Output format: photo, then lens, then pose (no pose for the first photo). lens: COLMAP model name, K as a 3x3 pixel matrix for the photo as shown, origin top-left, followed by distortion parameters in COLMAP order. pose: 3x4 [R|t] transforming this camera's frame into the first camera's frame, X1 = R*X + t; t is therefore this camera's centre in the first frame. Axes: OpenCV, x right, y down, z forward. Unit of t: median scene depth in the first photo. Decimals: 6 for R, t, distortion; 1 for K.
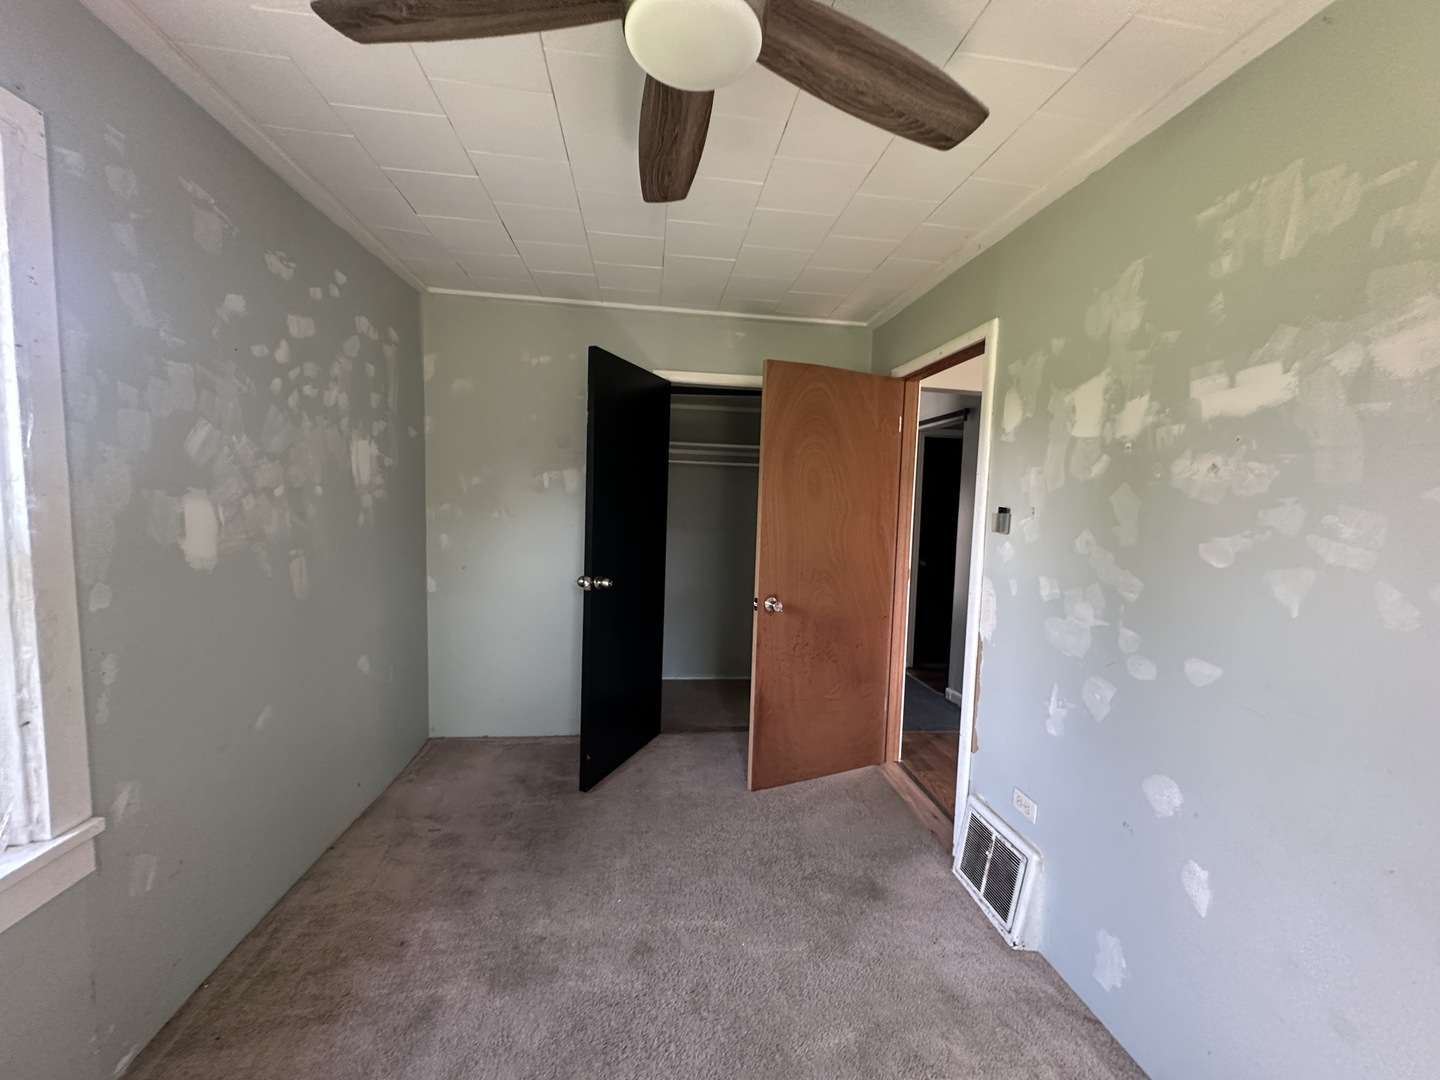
lens RADIAL K [[578.2, 0, 718.4], [0, 578.2, 544.4], [0, 0, 1]] dist [-0.009402, 0.000776]
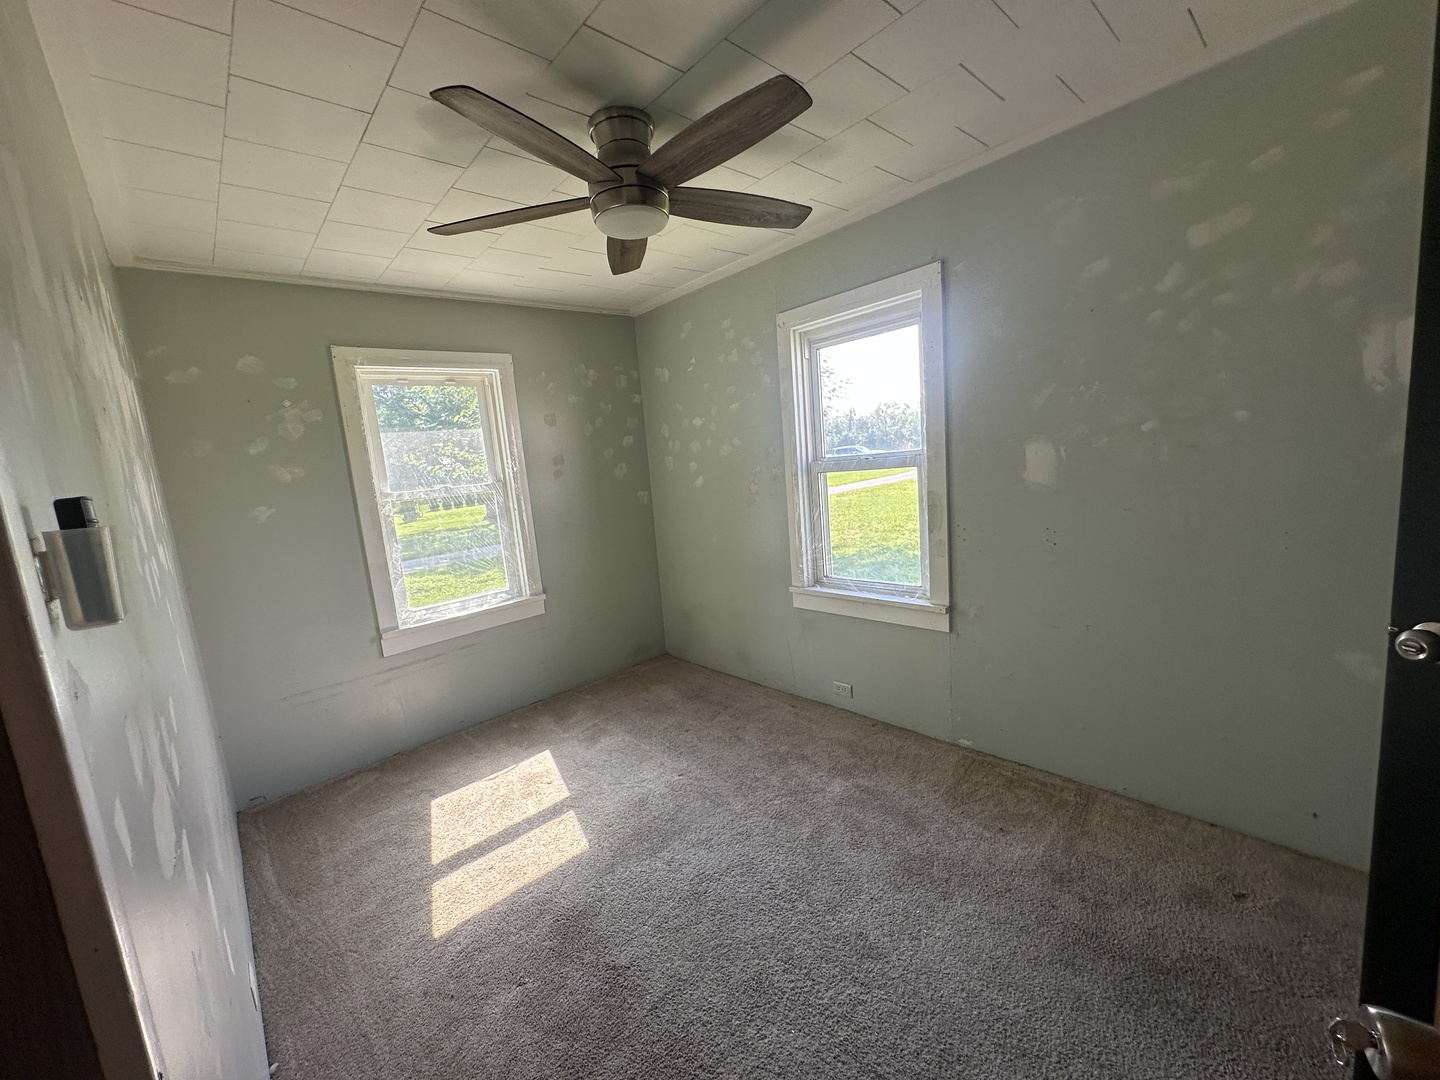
lens RADIAL K [[578.2, 0, 718.1], [0, 578.2, 544.7], [0, 0, 1]] dist [-0.009402, 0.000776]
pose [[-0.817089, 0.121776, -0.563503, 0.465582], [0.021843, 0.983274, 0.180818, -0.086187], [0.576098, 0.135436, -0.806082, 1.420979]]
